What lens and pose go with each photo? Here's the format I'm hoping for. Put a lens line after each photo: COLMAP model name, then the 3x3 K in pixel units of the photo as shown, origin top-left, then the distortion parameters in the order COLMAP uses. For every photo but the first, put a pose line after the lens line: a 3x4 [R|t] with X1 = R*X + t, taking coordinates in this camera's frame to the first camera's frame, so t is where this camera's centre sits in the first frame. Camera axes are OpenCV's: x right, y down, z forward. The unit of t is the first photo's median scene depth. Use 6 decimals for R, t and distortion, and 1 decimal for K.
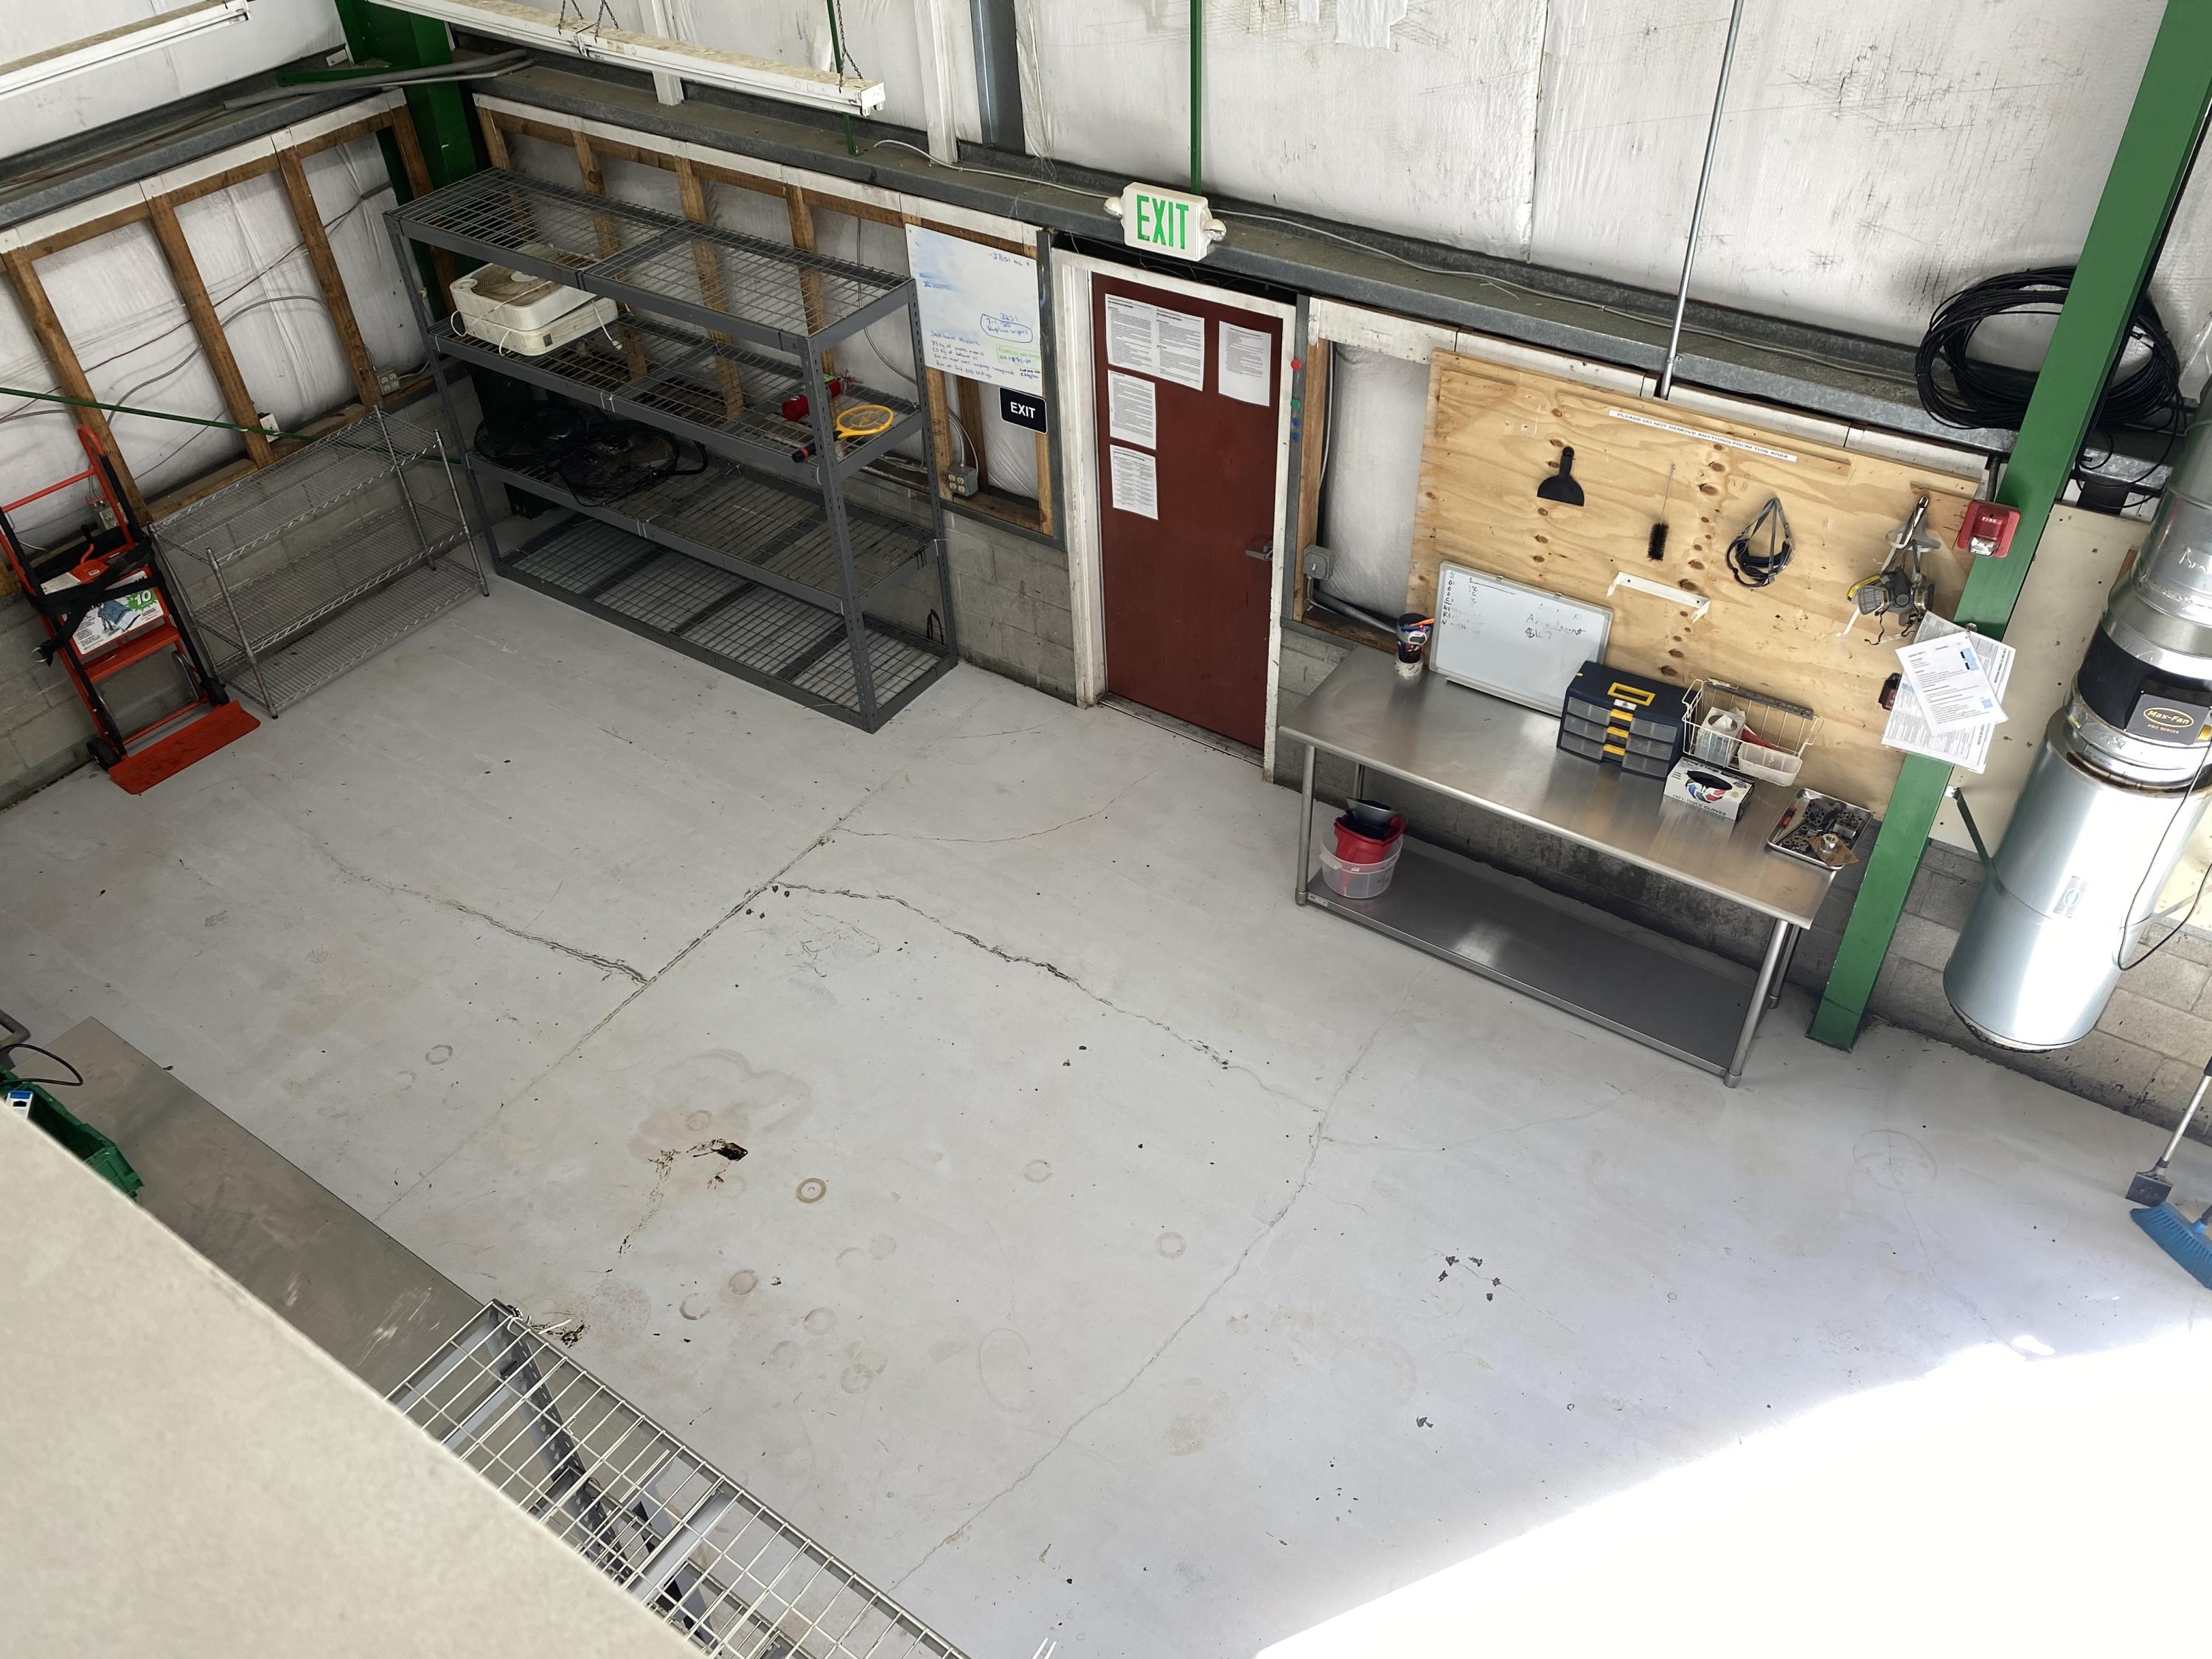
lens RADIAL K [[1691.8, 0, 1107.1], [0, 1691.8, 827.4], [0, 0, 1]] dist [0.045554, -0.065460]
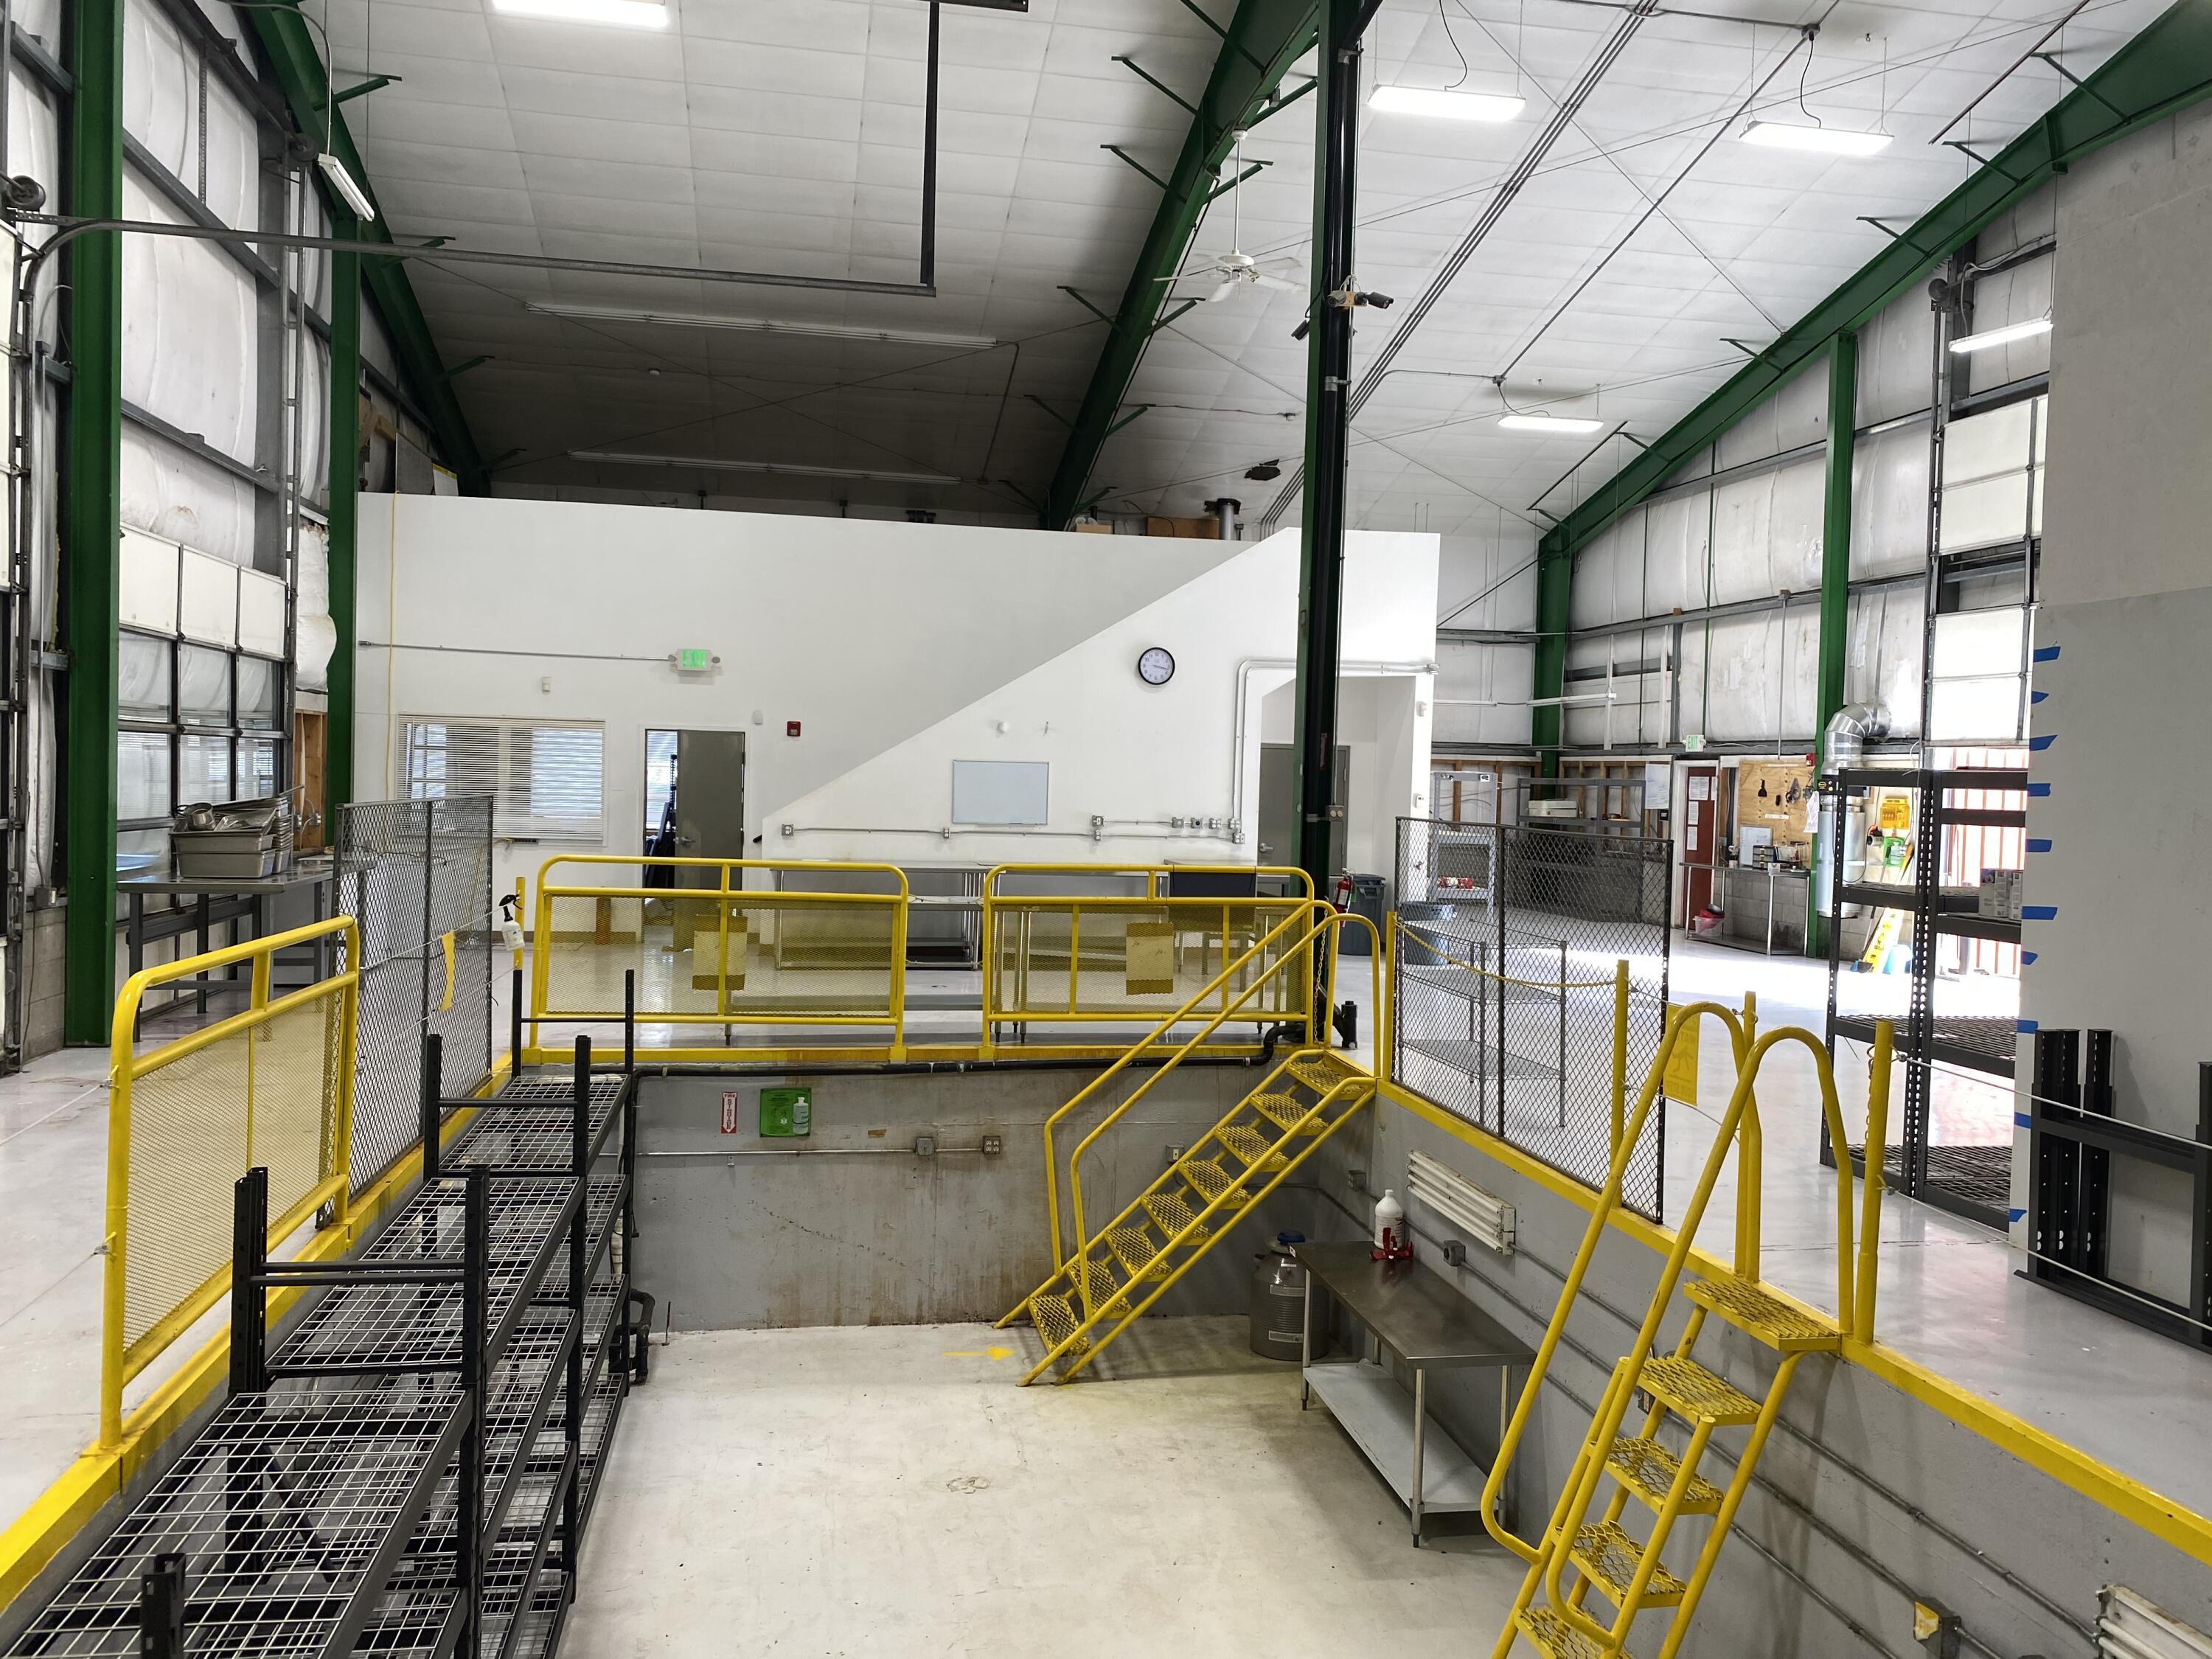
lens RADIAL K [[1691.8, 0, 1115.4], [0, 1691.8, 817.6], [0, 0, 1]] dist [0.045554, -0.065460]
pose [[0.702541, 0.066659, -0.708514, 1.496000], [-0.498570, 0.756530, -0.423190, 1.627787], [0.507803, 0.650553, 0.564728, -1.315465]]
